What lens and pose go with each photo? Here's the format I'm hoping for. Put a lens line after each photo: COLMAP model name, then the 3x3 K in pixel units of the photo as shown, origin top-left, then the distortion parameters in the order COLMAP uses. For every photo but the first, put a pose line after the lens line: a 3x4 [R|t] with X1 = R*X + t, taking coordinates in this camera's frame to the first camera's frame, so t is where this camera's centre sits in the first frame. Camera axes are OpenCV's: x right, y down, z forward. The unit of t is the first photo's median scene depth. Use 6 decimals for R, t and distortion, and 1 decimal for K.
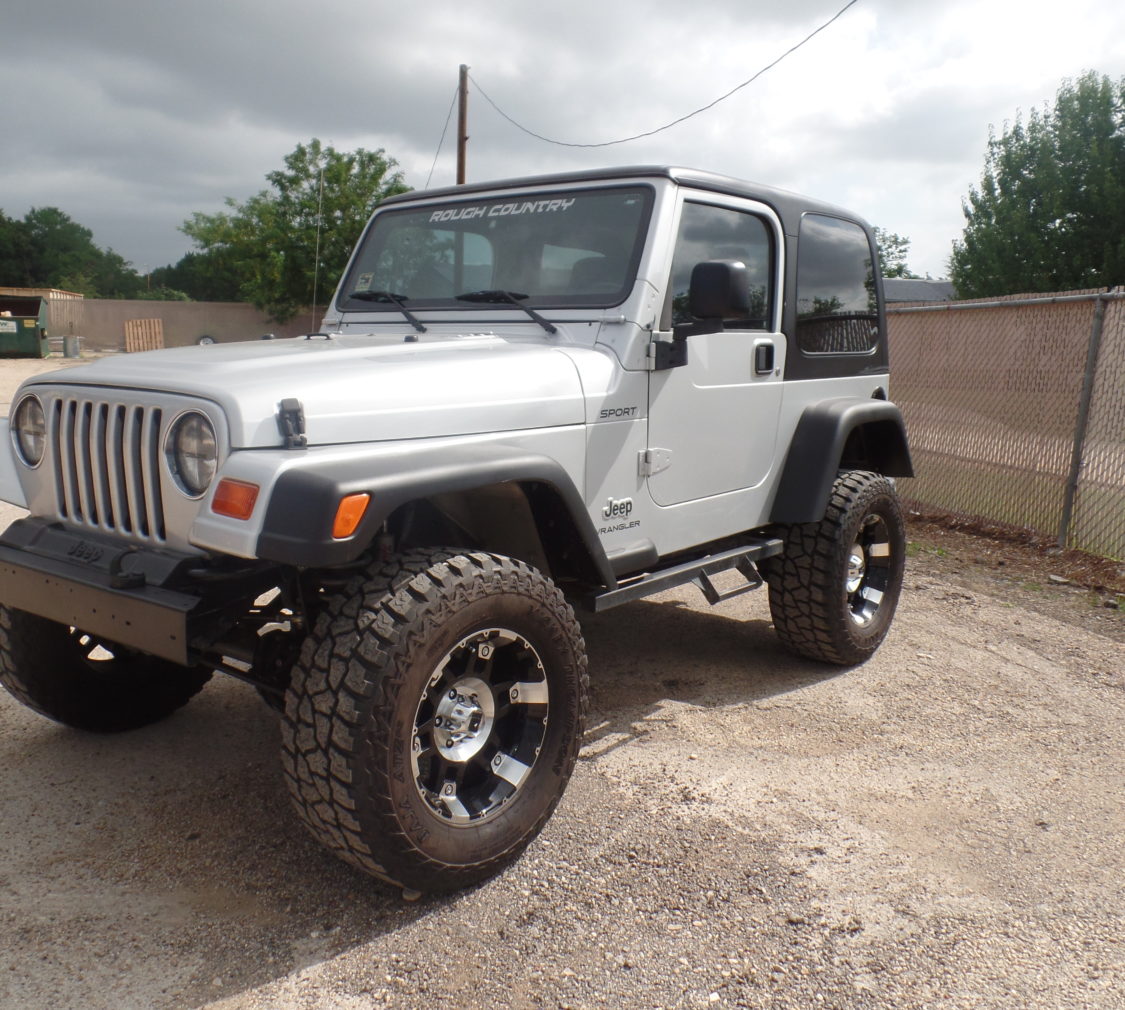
lens RADIAL K [[1044.9, 0, 568.7], [0, 1044.9, 509.2], [0, 0, 1]] dist [-0.006111, -0.005433]
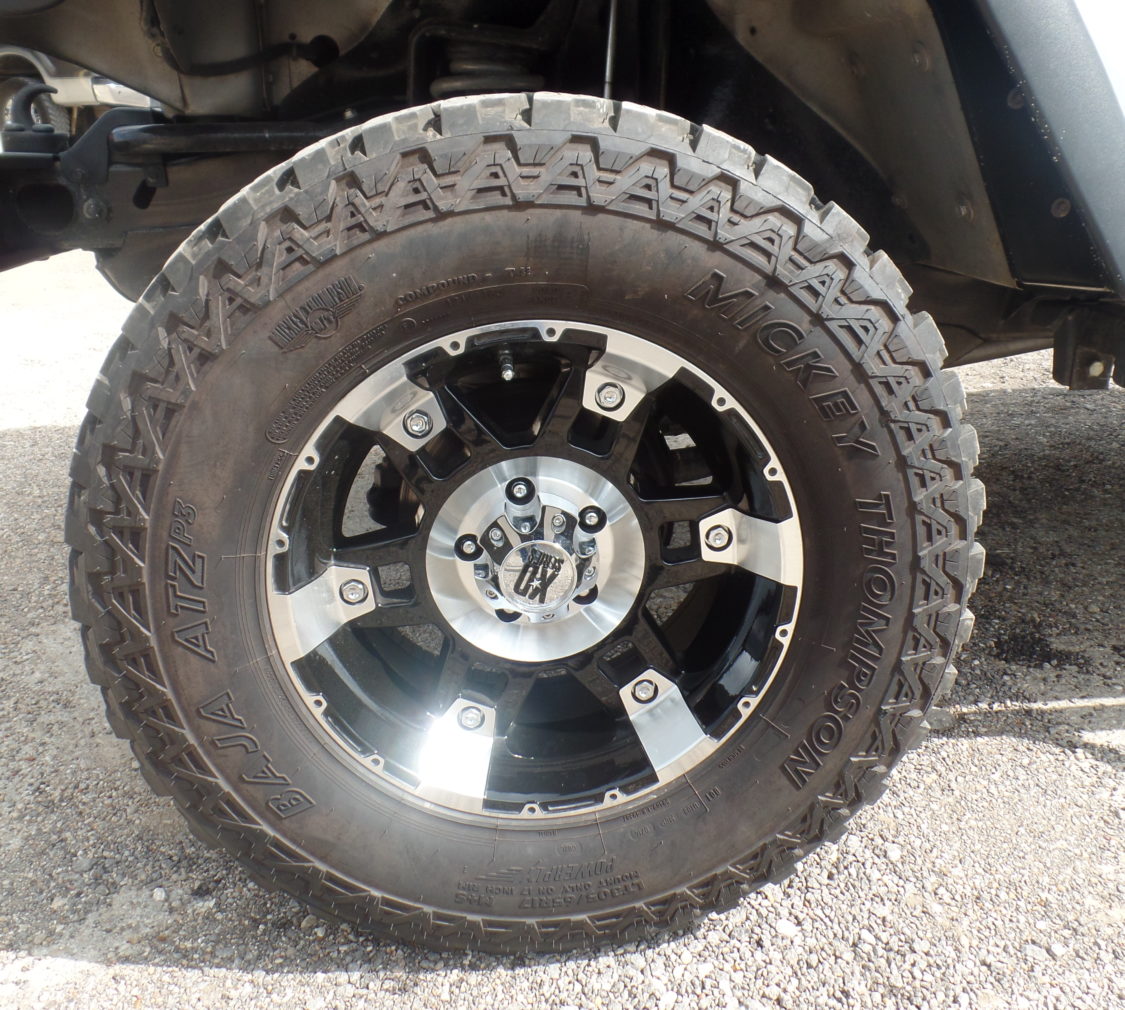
lens RADIAL K [[1044.9, 0, 568.7], [0, 1044.9, 509.2], [0, 0, 1]] dist [-0.006111, -0.005433]
pose [[0.696114, 0.227321, -0.680992, 0.165152], [-0.103756, 0.970444, 0.217883, 0.096759], [0.710394, -0.081014, 0.699126, 0.736196]]
